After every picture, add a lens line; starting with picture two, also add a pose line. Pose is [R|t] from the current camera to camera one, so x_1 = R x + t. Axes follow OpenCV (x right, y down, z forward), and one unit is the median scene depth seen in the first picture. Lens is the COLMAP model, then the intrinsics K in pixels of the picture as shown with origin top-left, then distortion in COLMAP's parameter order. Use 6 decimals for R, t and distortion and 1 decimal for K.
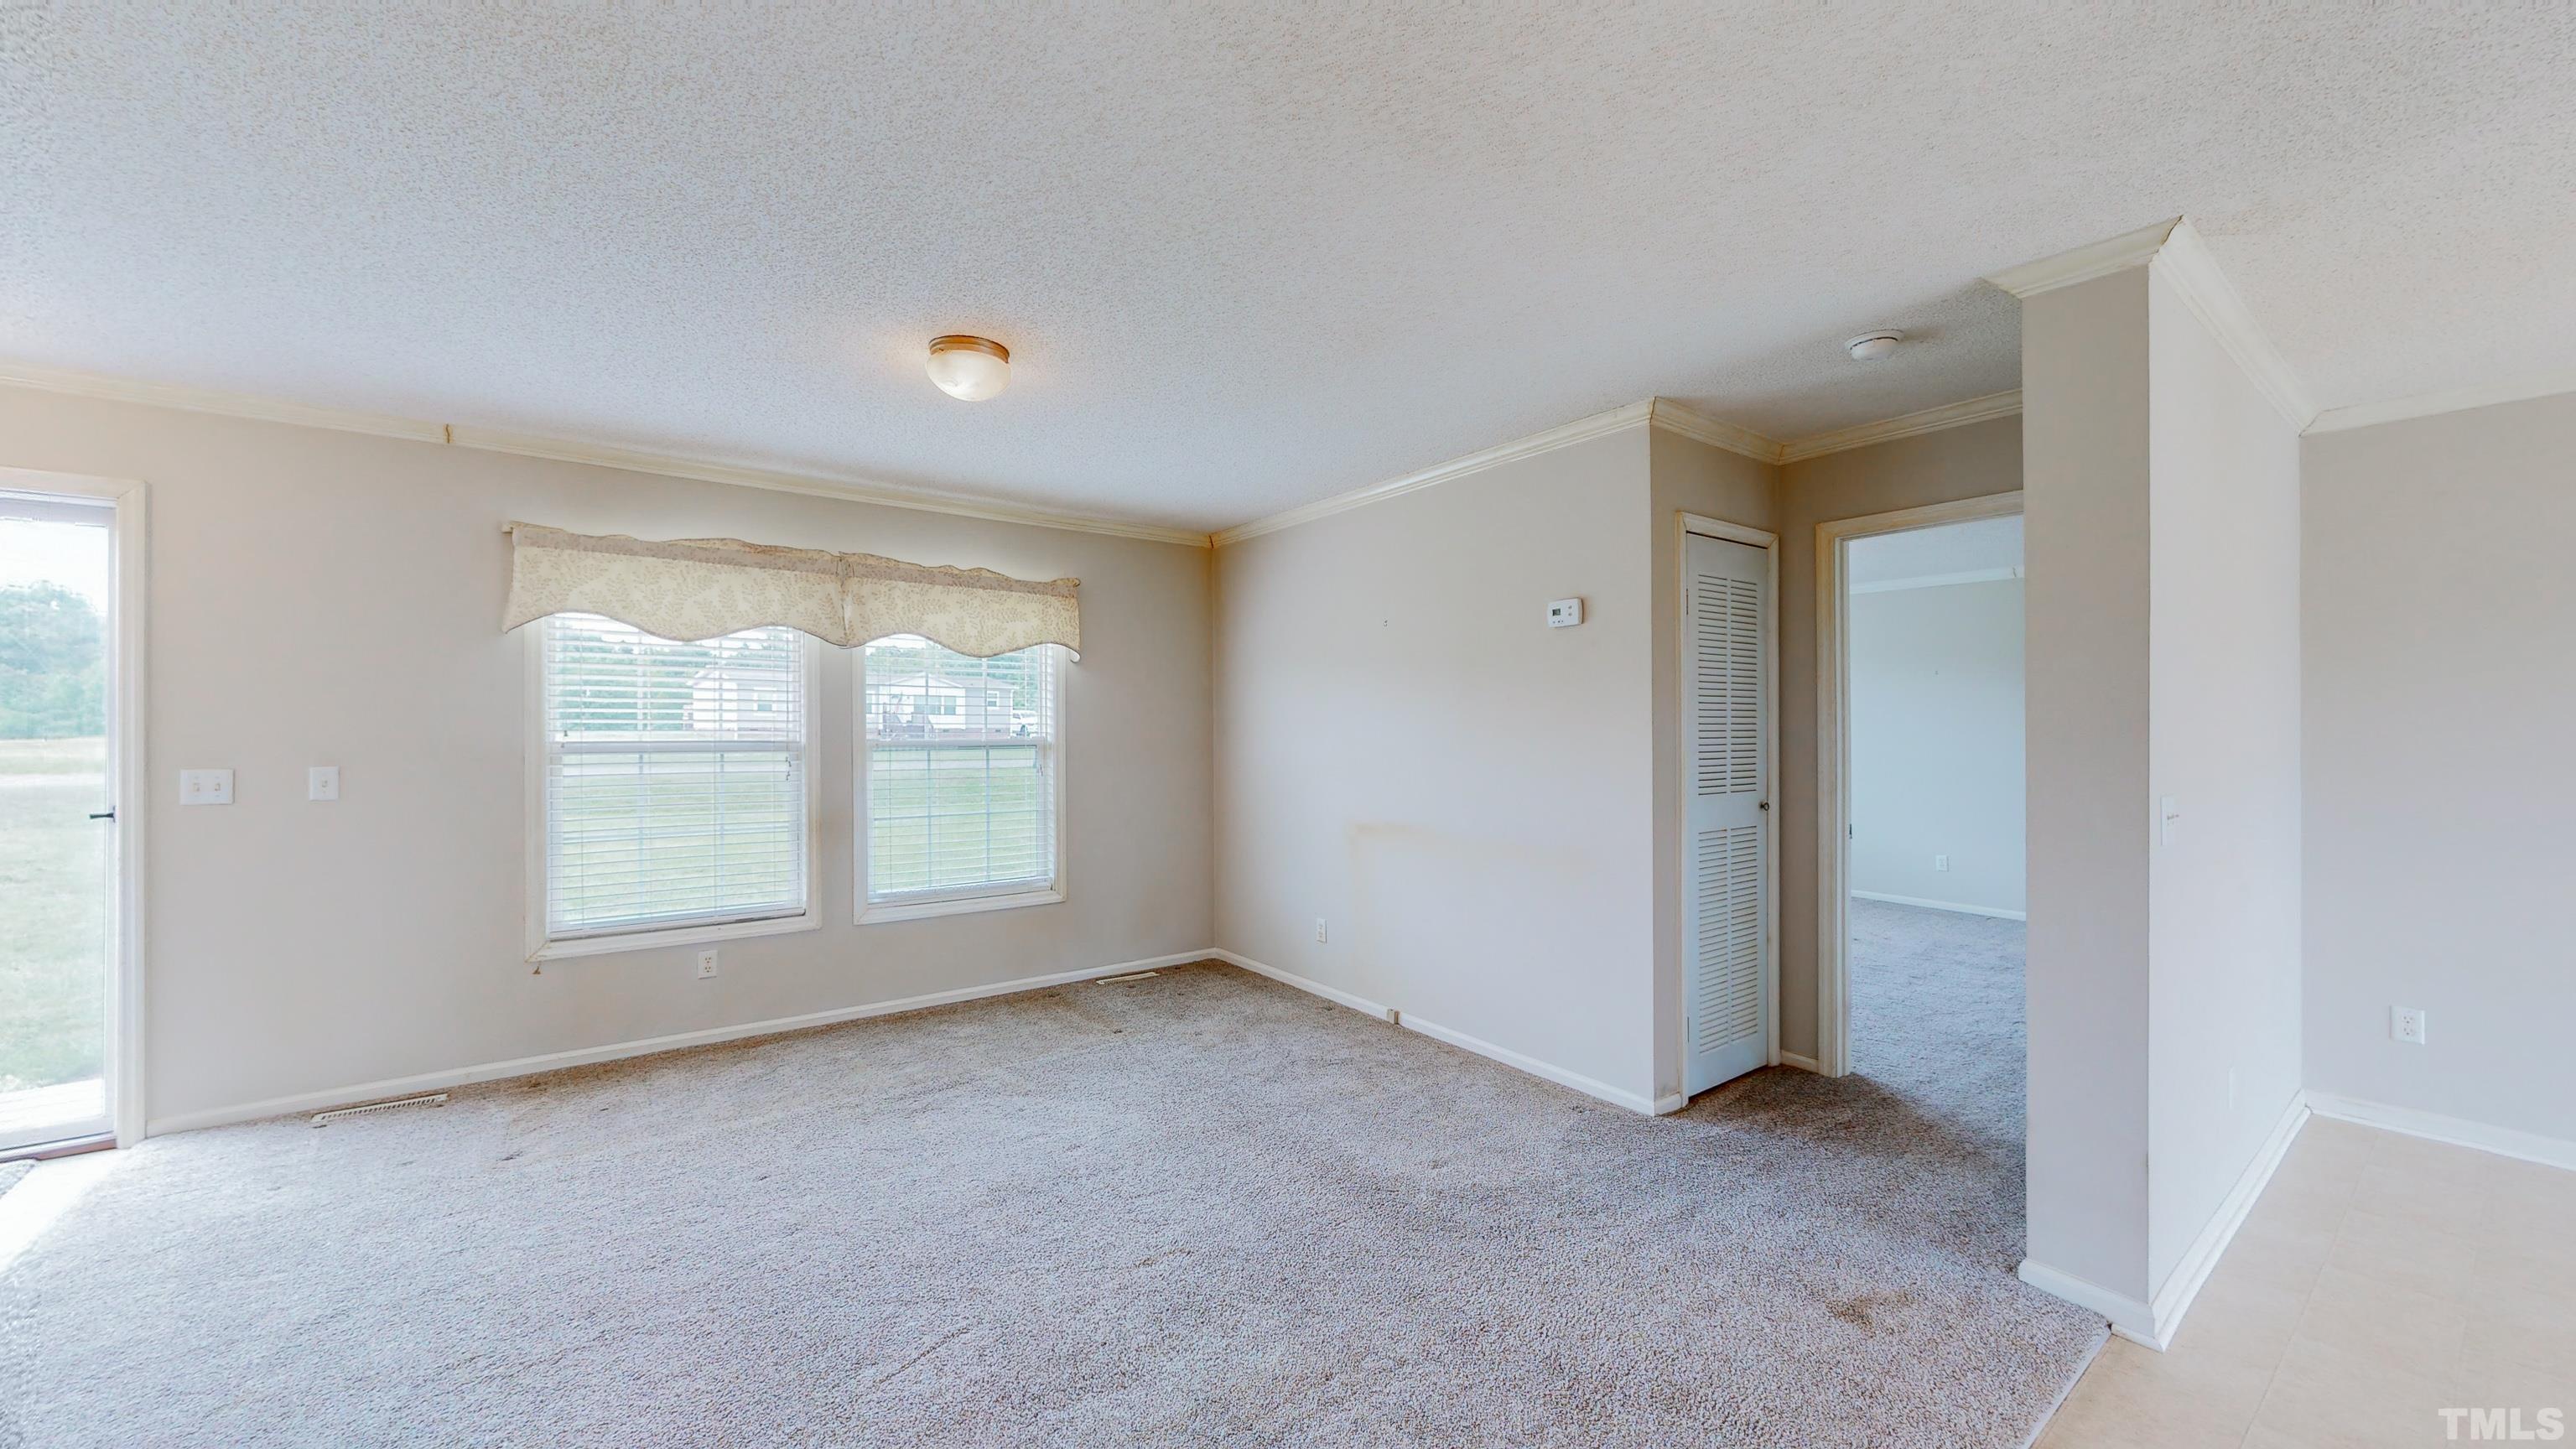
lens RADIAL K [[944.4, 0, 1287.2], [0, 944.4, 728.0], [0, 0, 1]] dist [-0.000268, 0.000192]
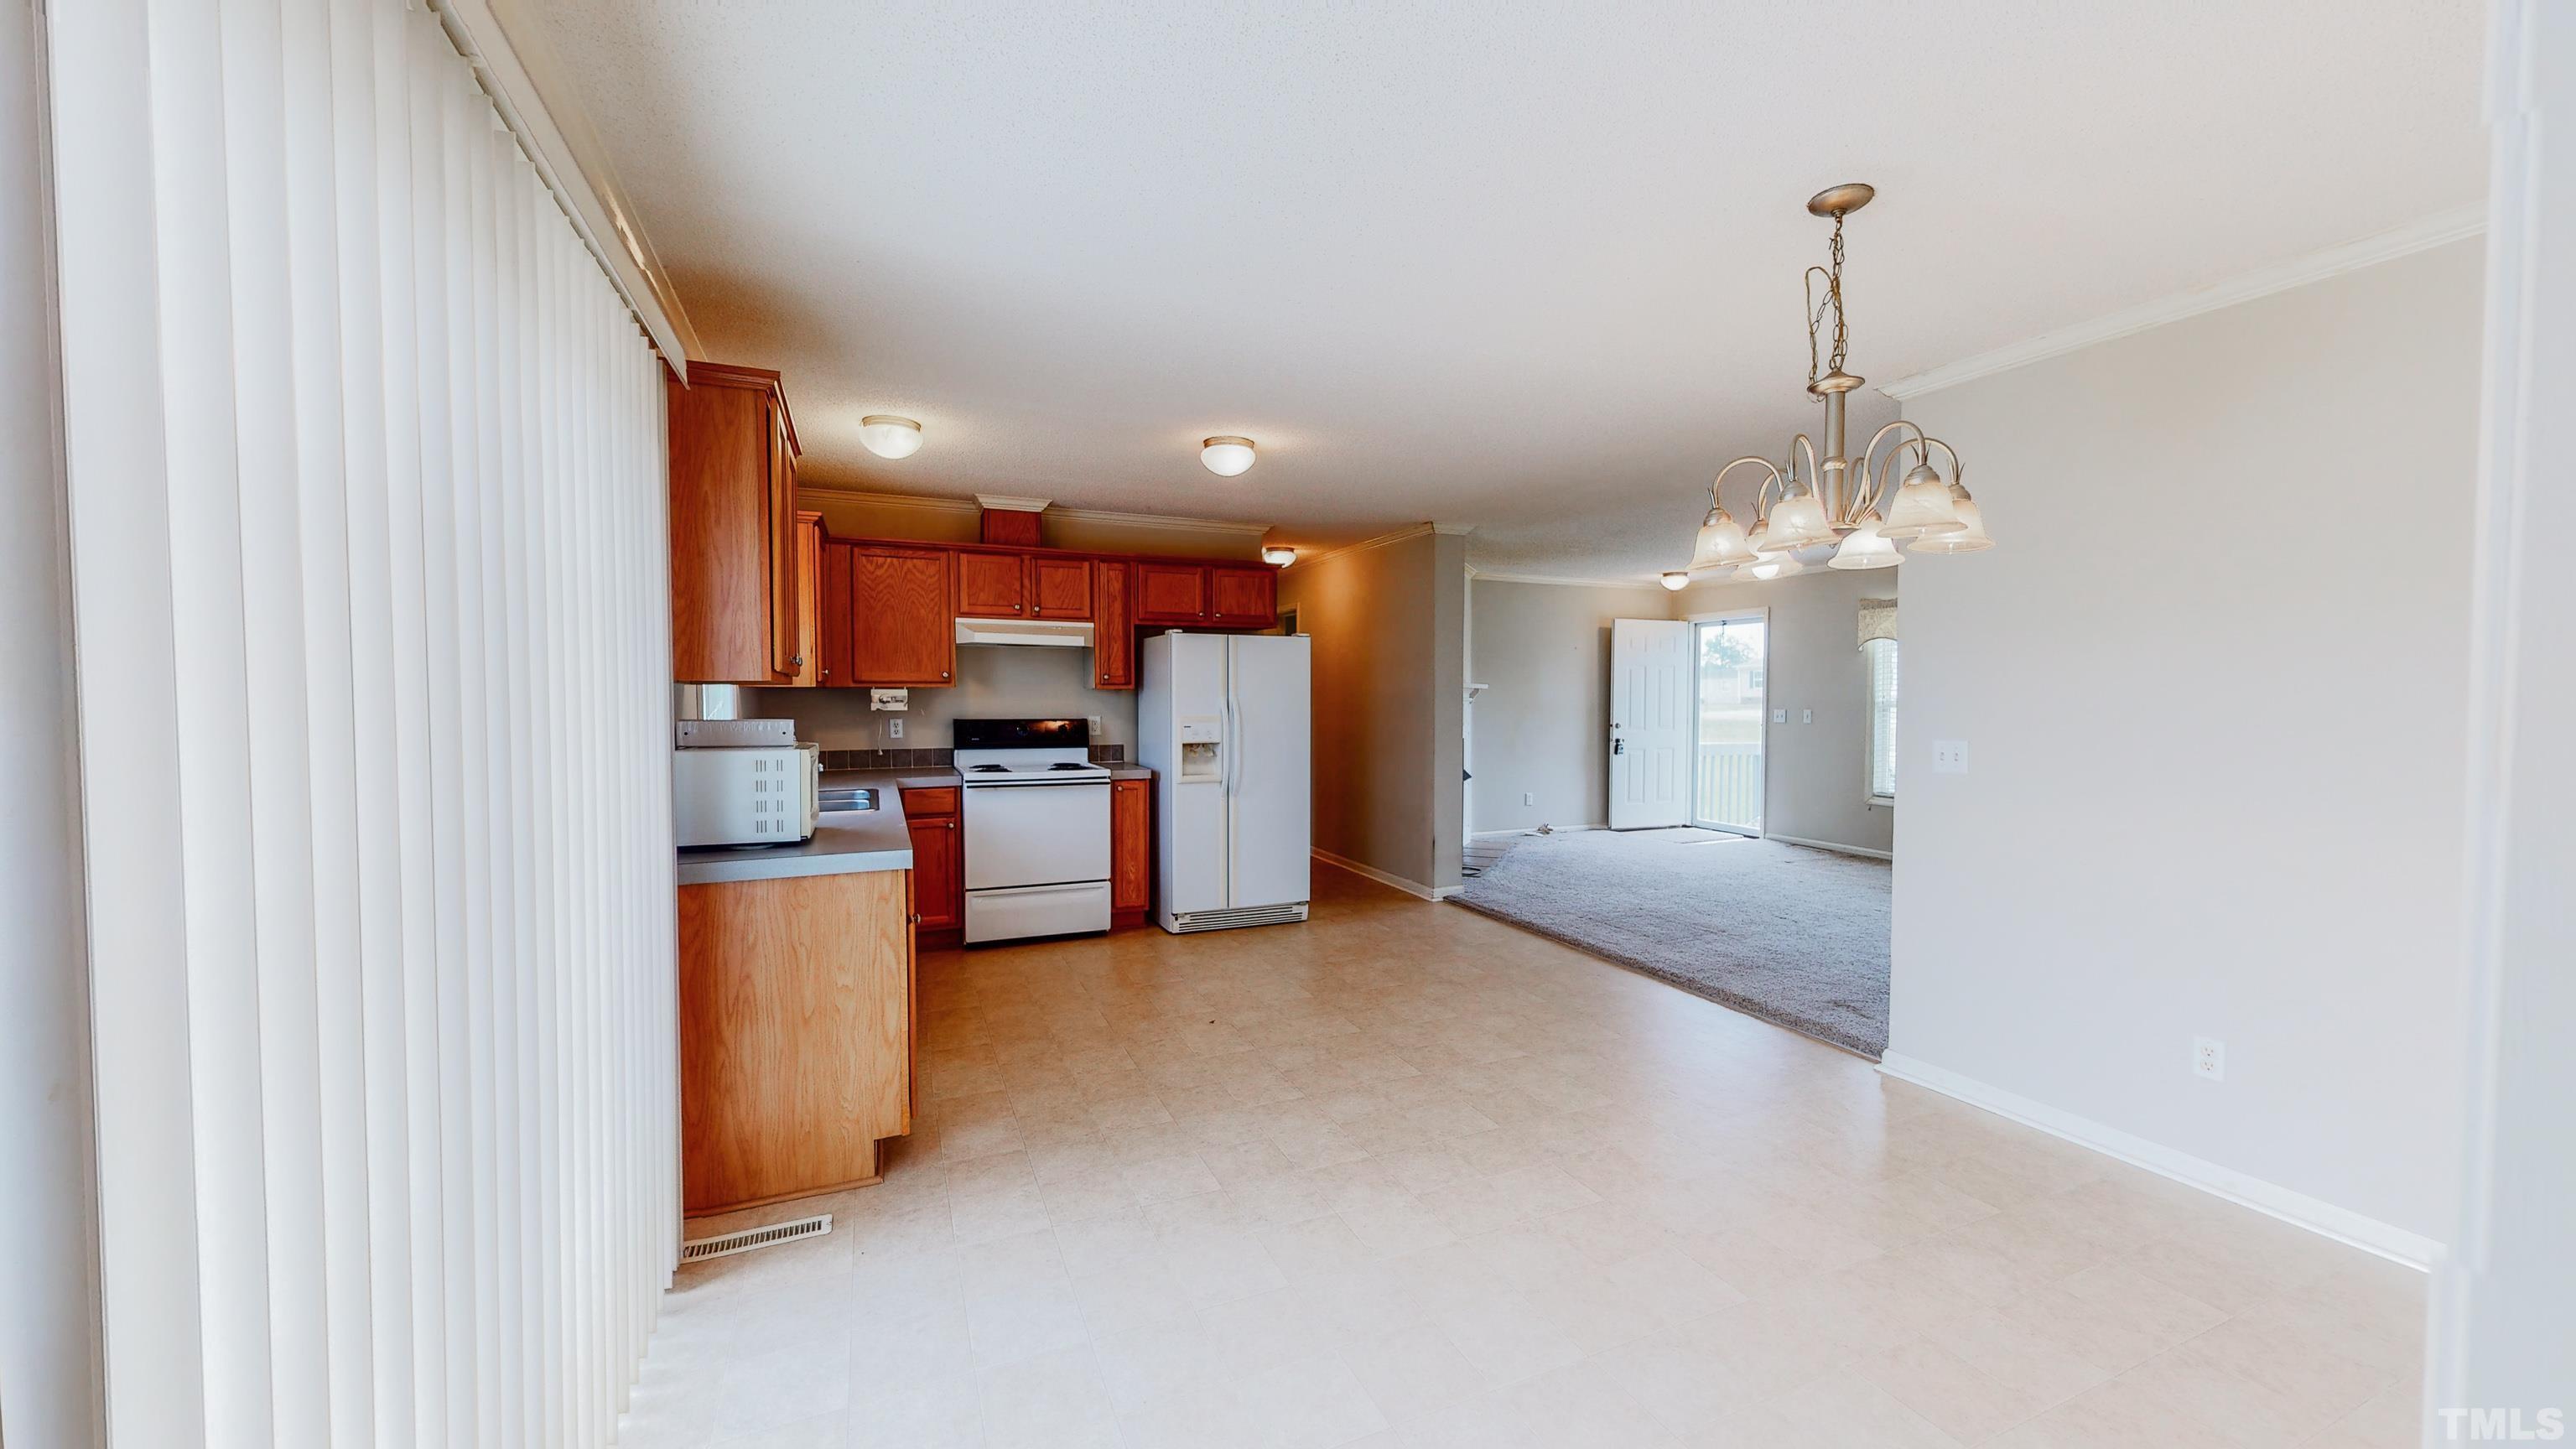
lens RADIAL K [[944.4, 0, 1287.2], [0, 944.4, 728.0], [0, 0, 1]] dist [-0.000268, 0.000192]
pose [[-0.227083, 0.034073, -0.973279, 1.561927], [-0.000284, 0.999385, 0.035053, 0.001853], [0.973875, 0.008237, -0.226933, 0.205576]]
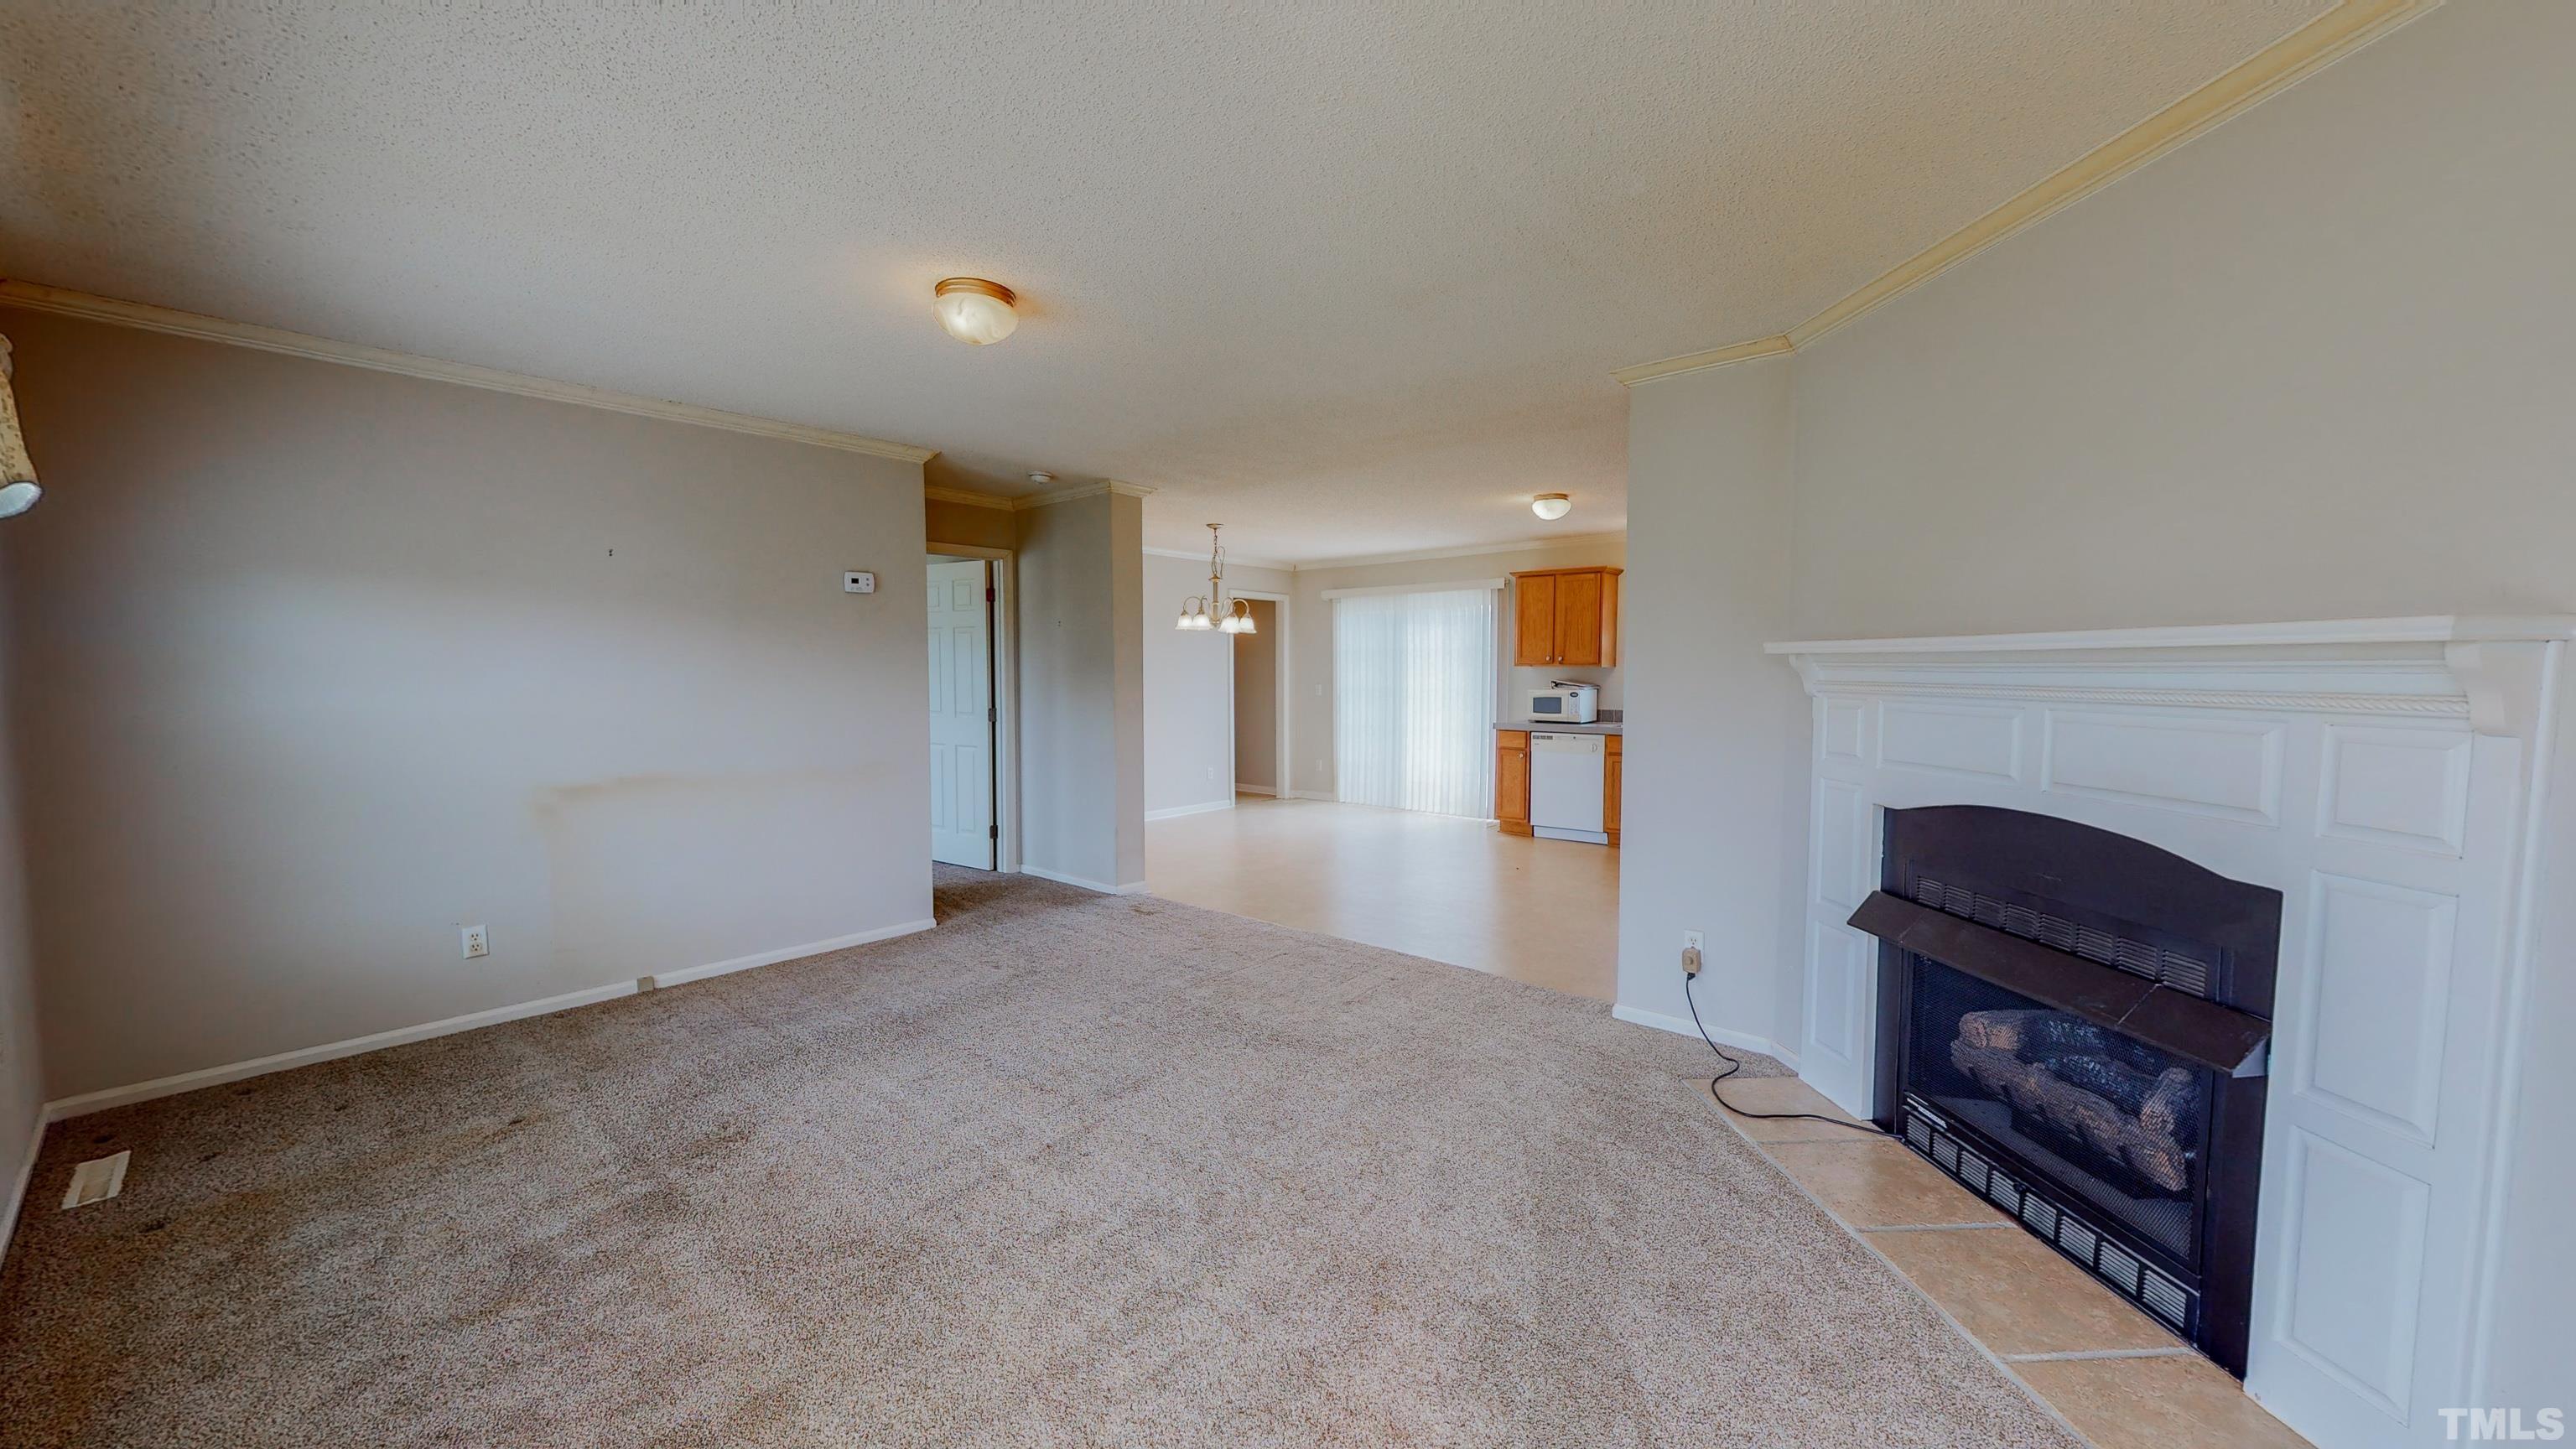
lens RADIAL K [[944.4, 0, 1287.2], [0, 944.4, 728.0], [0, 0, 1]] dist [-0.000268, 0.000192]
pose [[-0.212298, -0.059558, 0.975388, -1.055443], [0.000943, 0.998128, 0.061151, -0.001282], [-0.977204, 0.013902, -0.211845, 0.675006]]
